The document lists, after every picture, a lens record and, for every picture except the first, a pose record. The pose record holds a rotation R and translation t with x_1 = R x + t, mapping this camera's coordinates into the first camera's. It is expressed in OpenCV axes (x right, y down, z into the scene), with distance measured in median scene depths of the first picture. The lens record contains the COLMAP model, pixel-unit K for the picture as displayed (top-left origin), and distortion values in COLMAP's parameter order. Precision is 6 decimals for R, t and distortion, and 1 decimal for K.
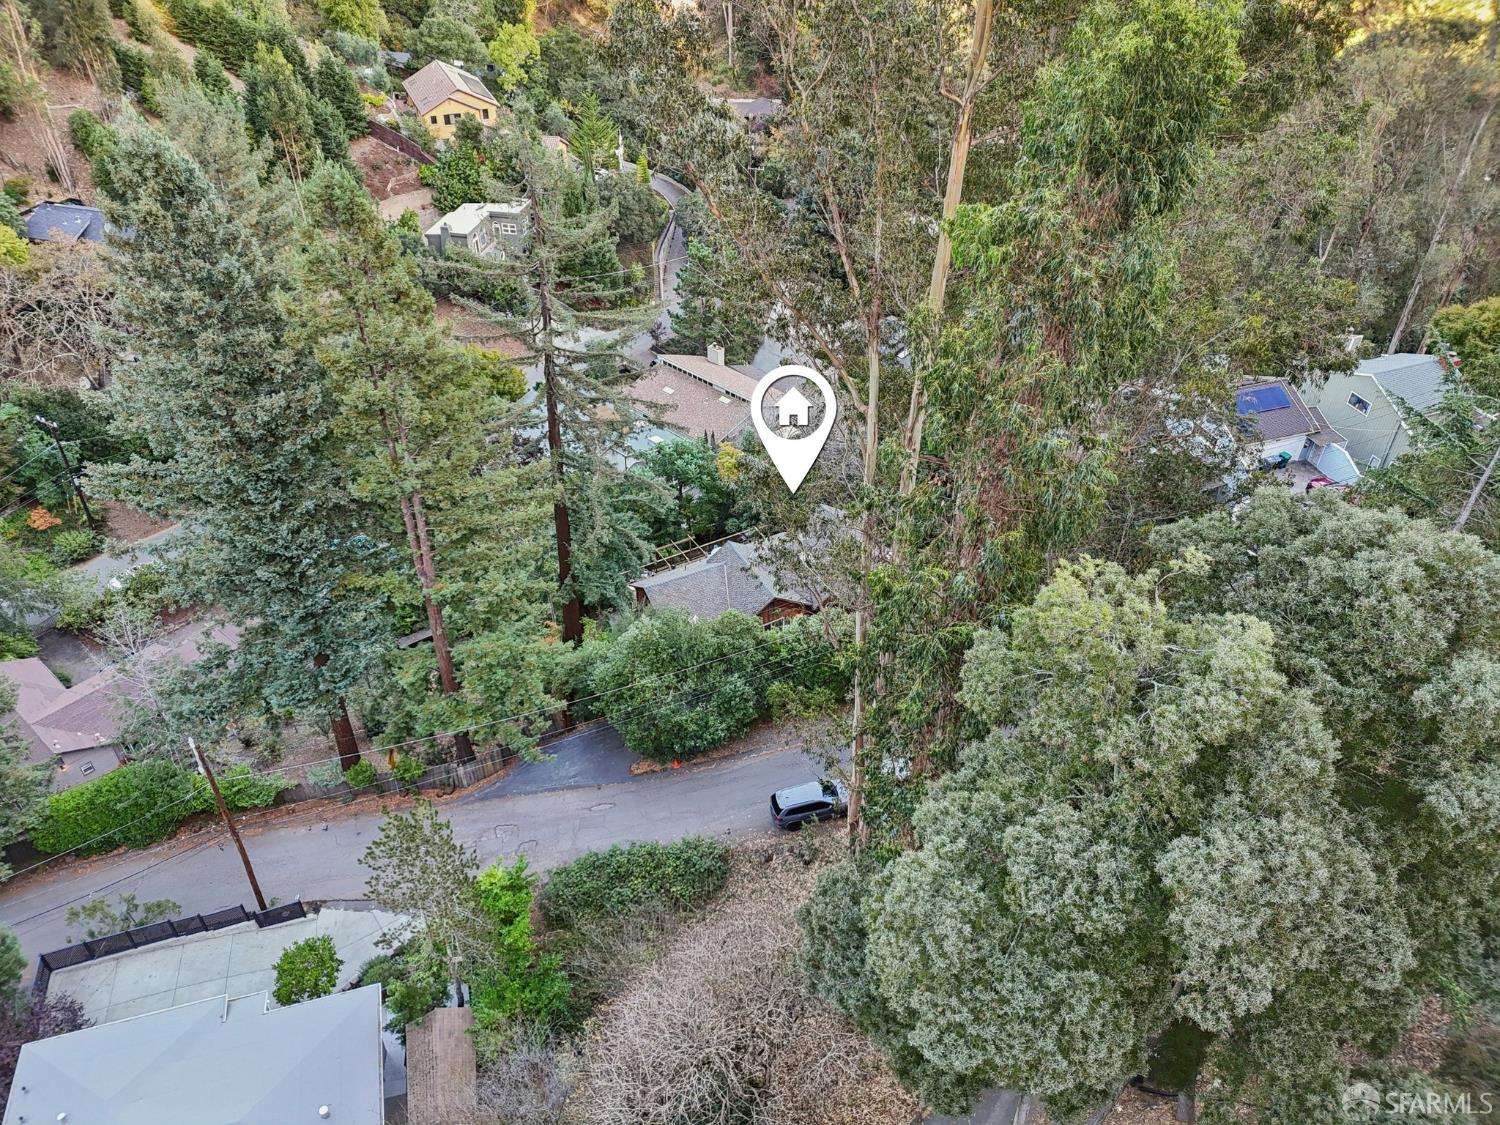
lens RADIAL K [[1097.4, 0, 750.0], [0, 1097.4, 562.5], [0, 0, 1]] dist [0.069376, -0.080280]
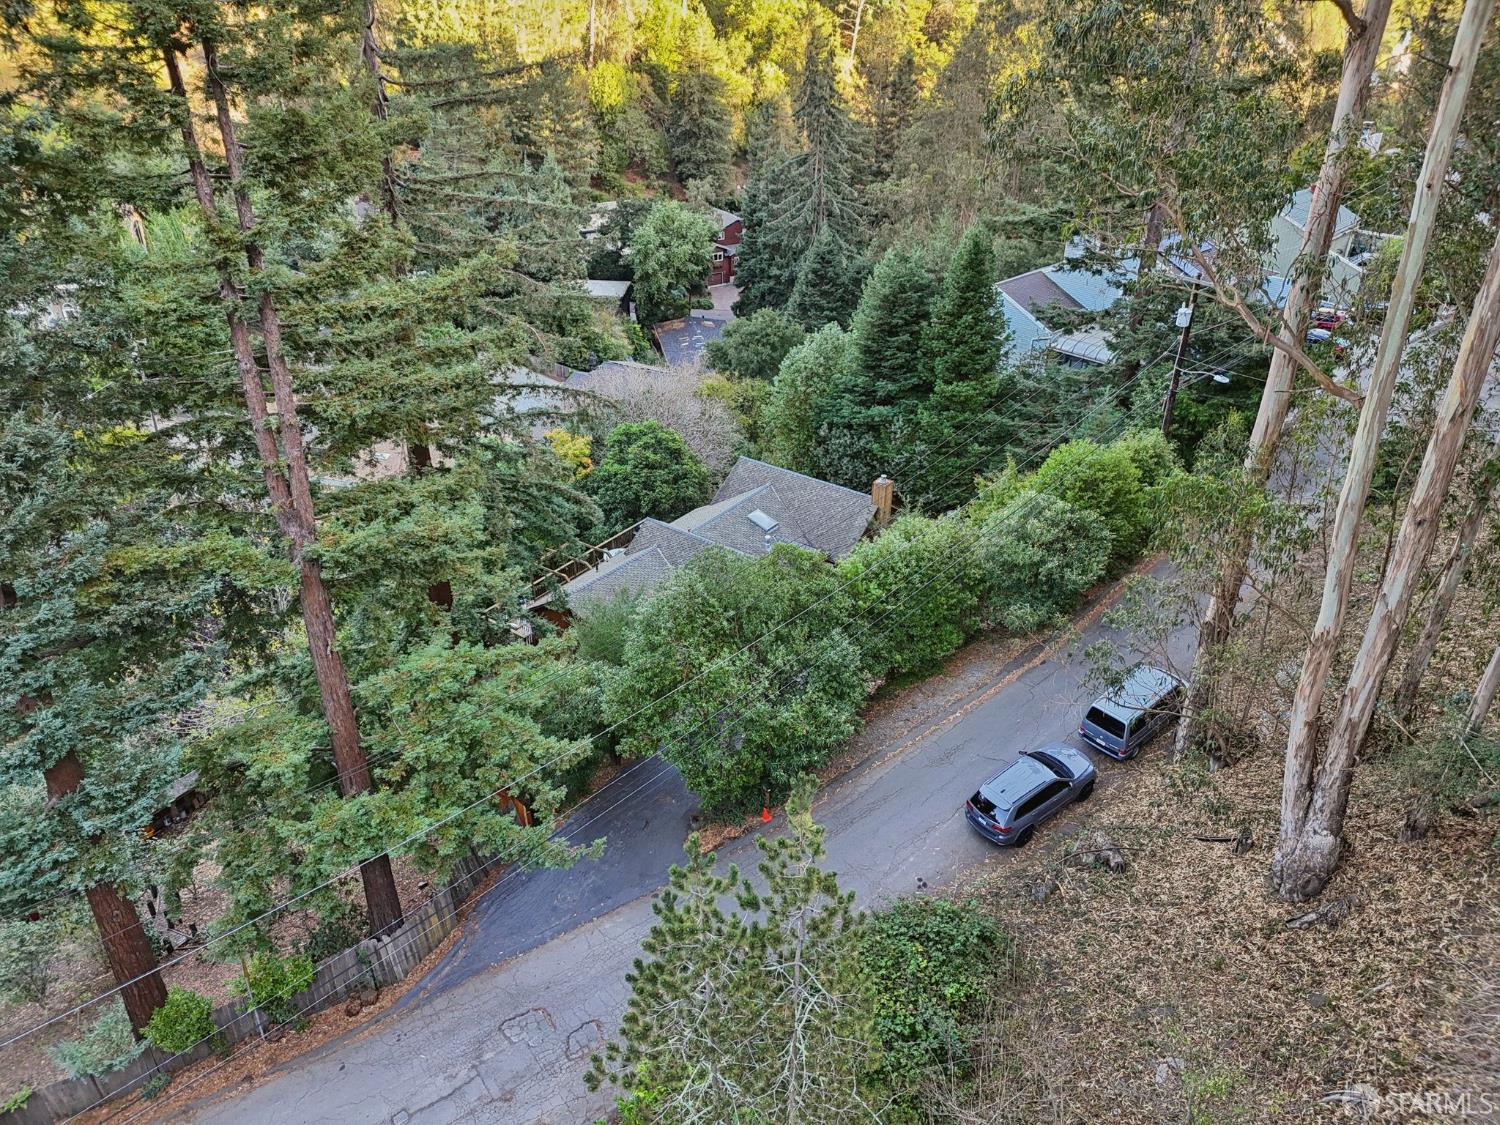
lens RADIAL K [[1097.4, 0, 750.0], [0, 1097.4, 562.5], [0, 0, 1]] dist [0.069376, -0.080280]
pose [[0.912558, -0.208880, 0.351579, -0.250481], [0.258327, 0.960908, -0.099619, 0.110490], [-0.317027, 0.181730, 0.930843, 0.433009]]
